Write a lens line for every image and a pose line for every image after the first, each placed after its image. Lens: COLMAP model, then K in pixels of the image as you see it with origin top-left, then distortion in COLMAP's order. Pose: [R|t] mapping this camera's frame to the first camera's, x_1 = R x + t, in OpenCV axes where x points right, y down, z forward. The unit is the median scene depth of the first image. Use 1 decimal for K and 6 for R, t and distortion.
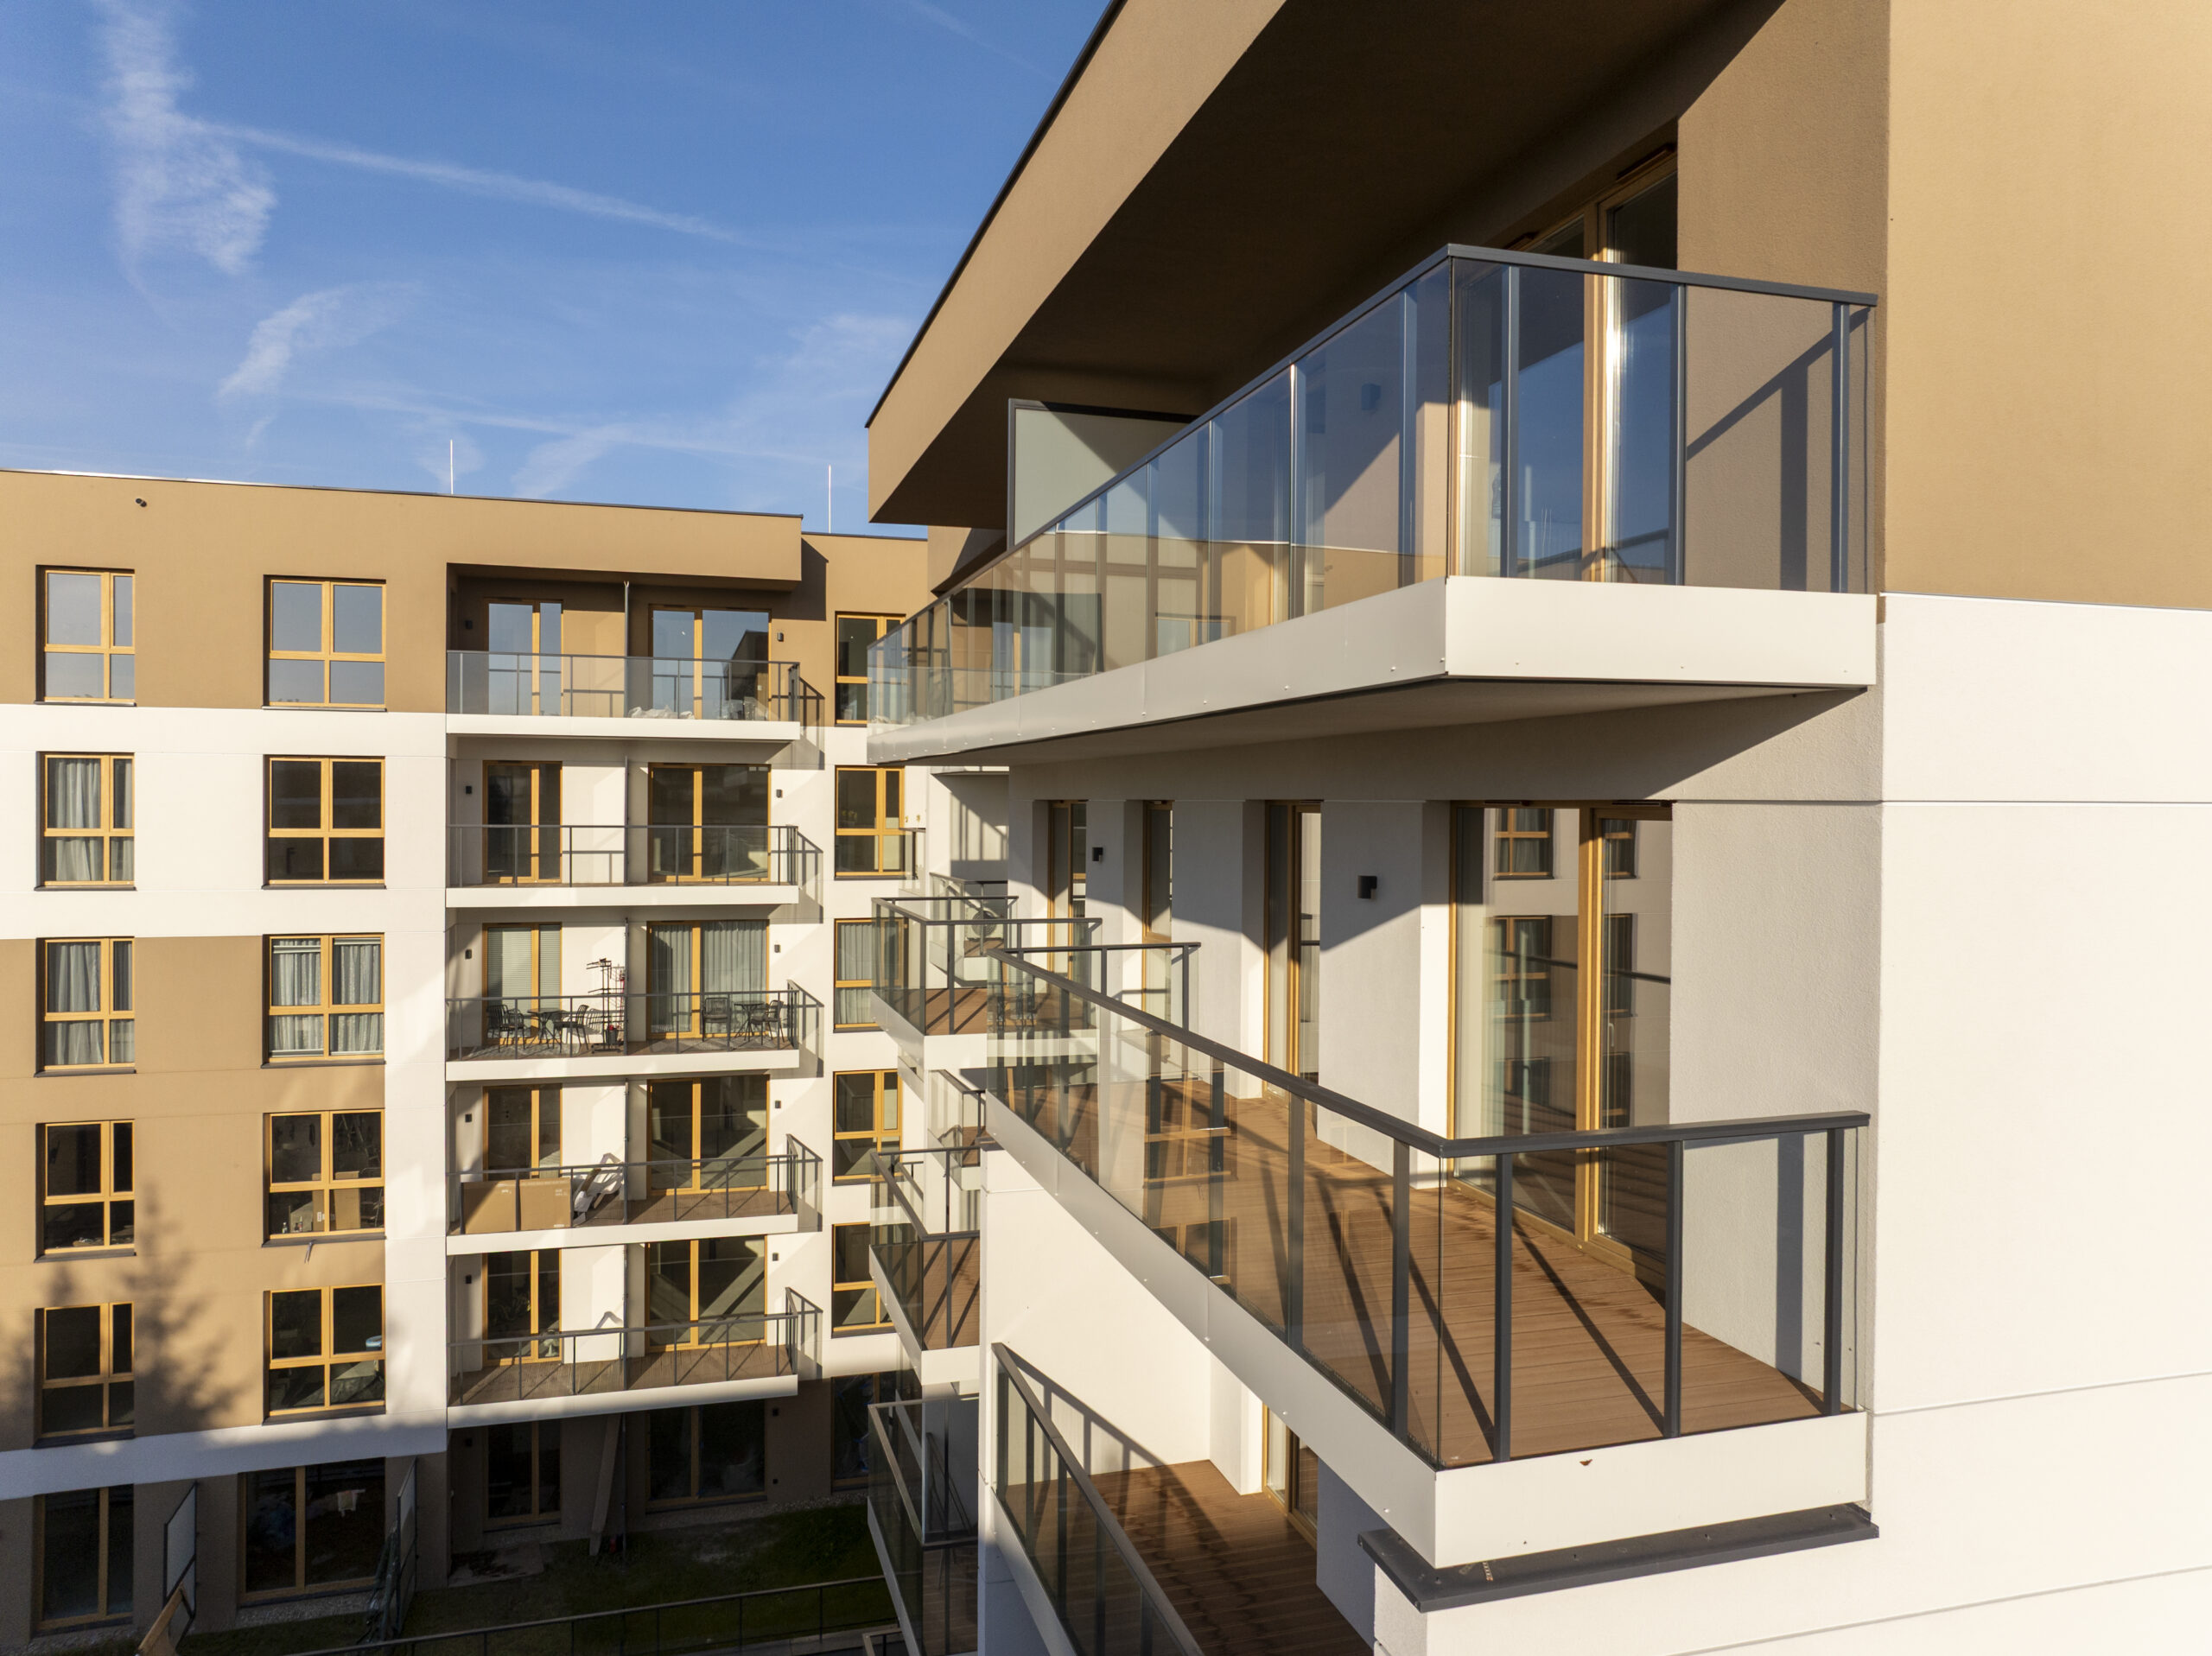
lens RADIAL K [[1595.1, 0, 1106.0], [0, 1595.1, 828.0], [0, 0, 1]] dist [0.012611, 0.001686]
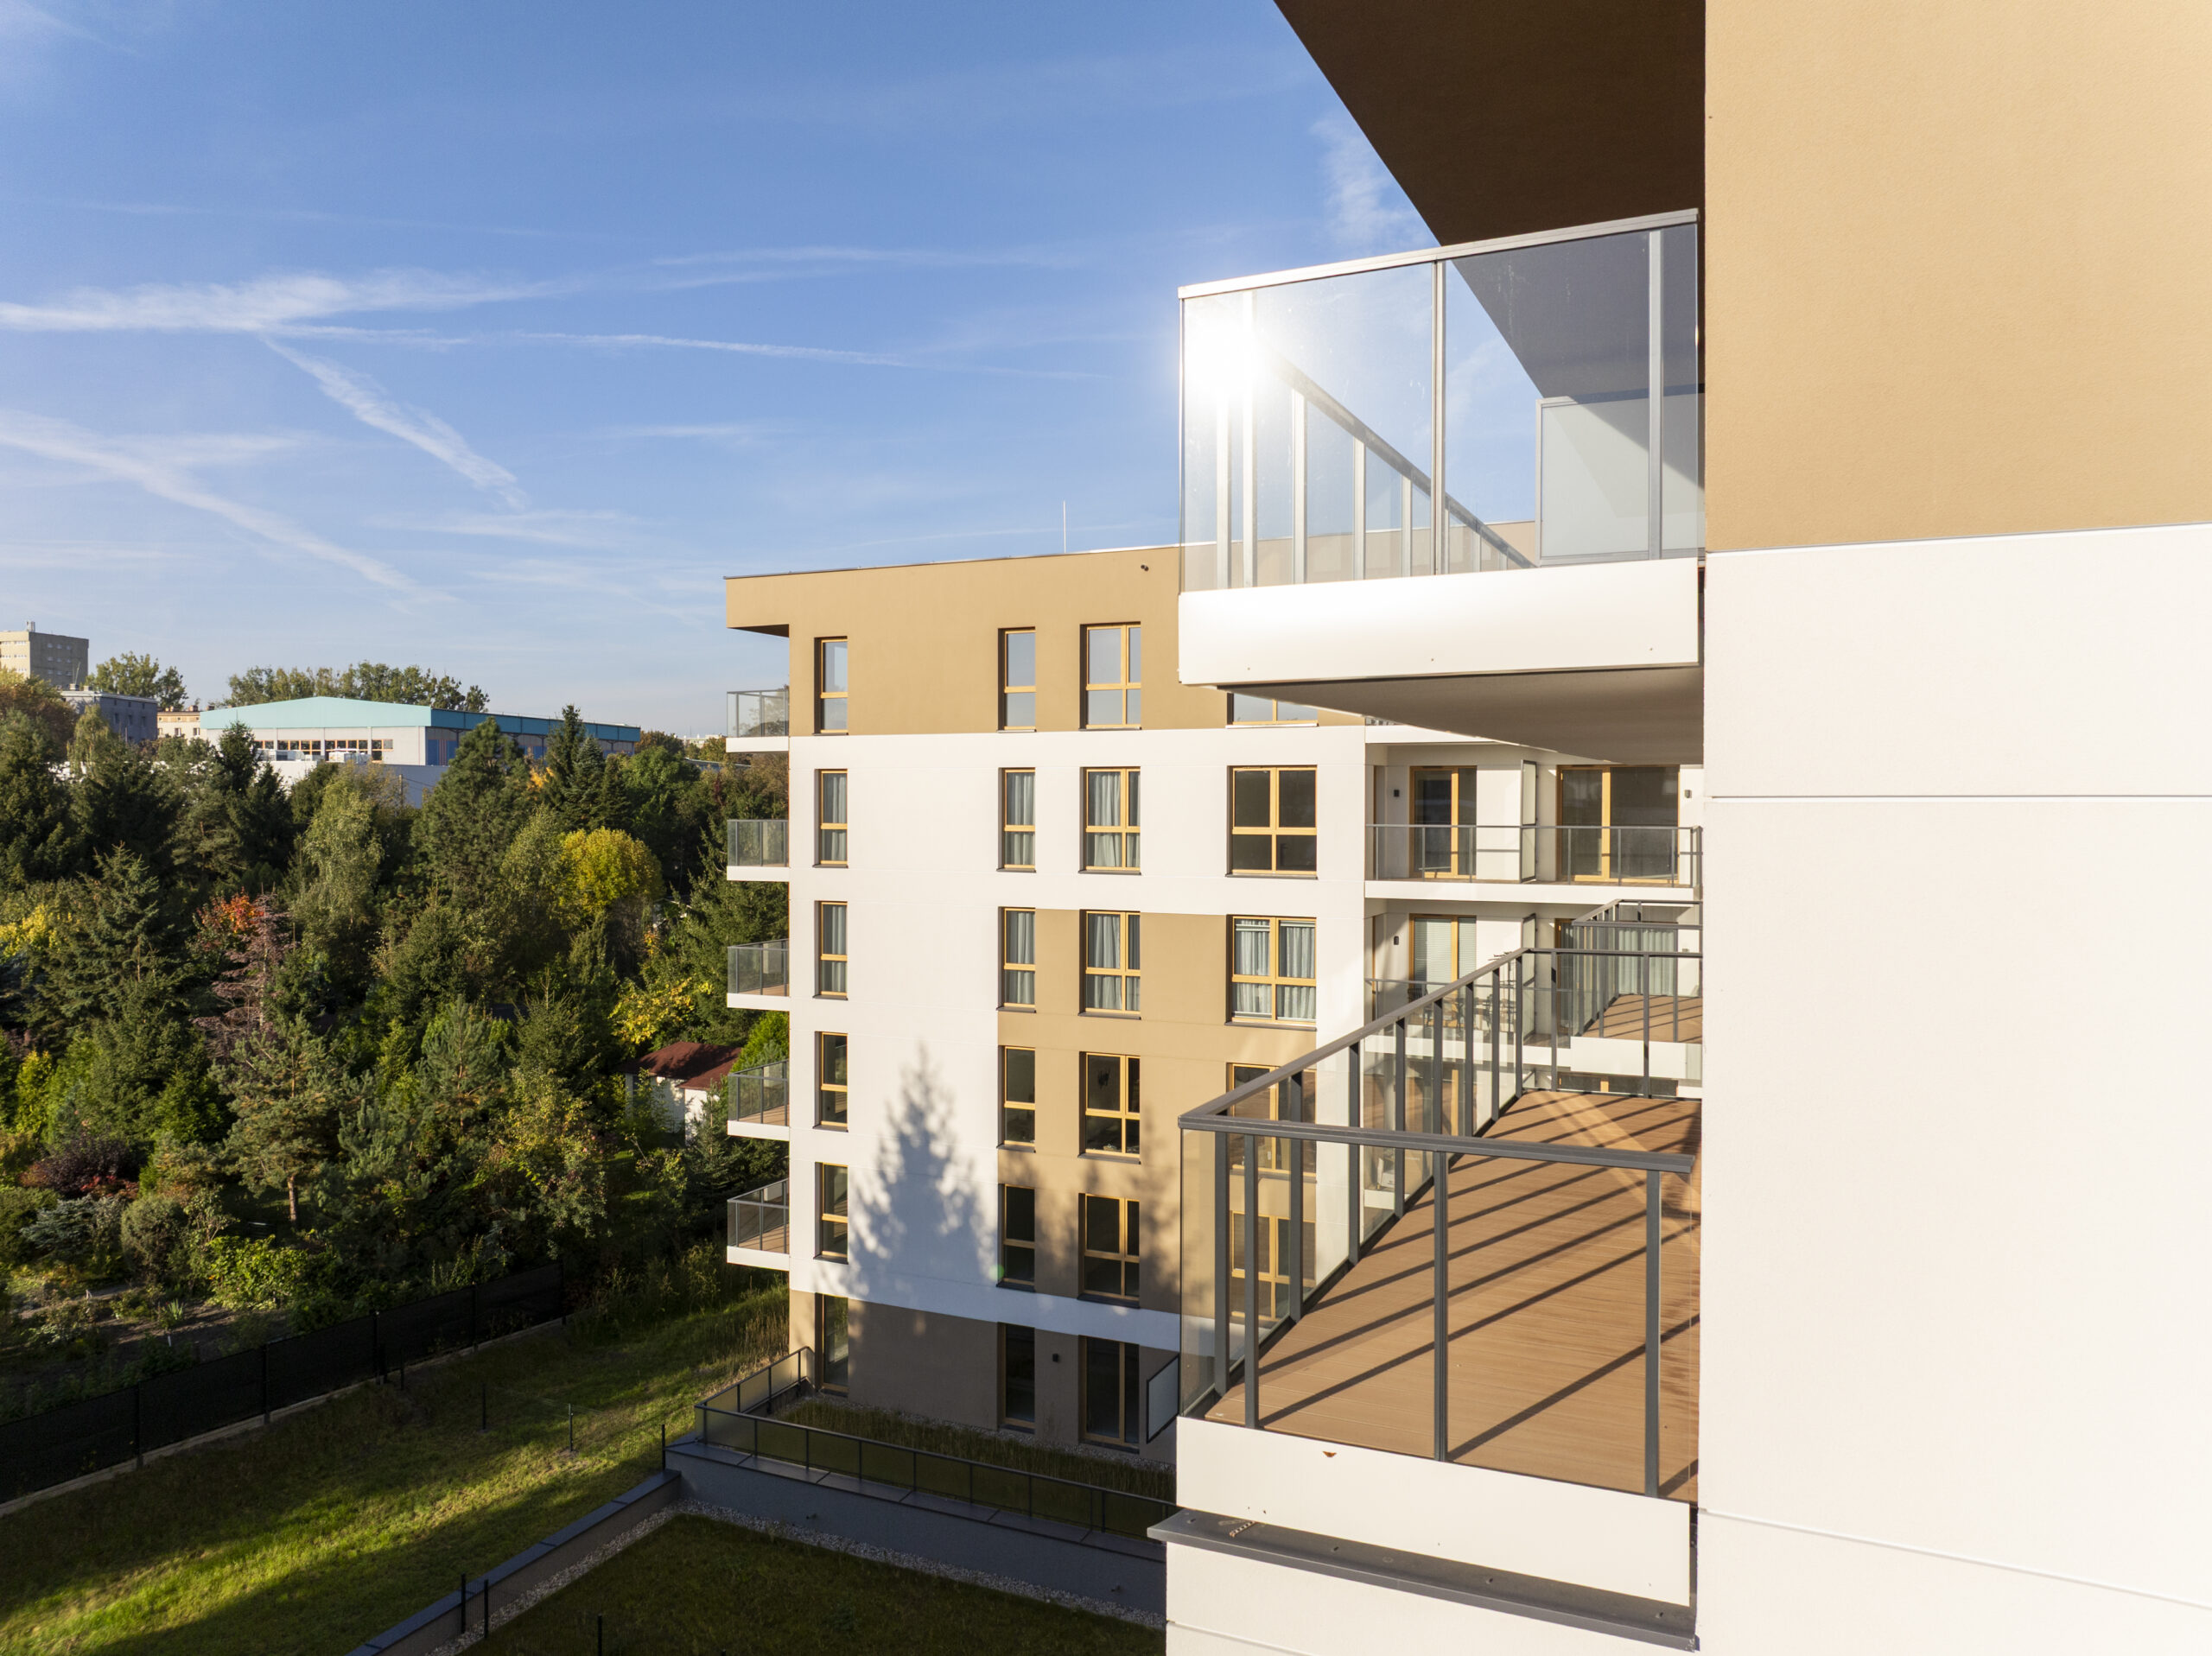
lens RADIAL K [[1595.1, 0, 1106.0], [0, 1595.1, 828.0], [0, 0, 1]] dist [0.012611, 0.001686]
pose [[0.752555, 0.005543, -0.658507, 0.196017], [-0.006338, 0.999979, 0.001174, 0.000393], [0.658499, 0.003290, 0.752574, 0.033905]]
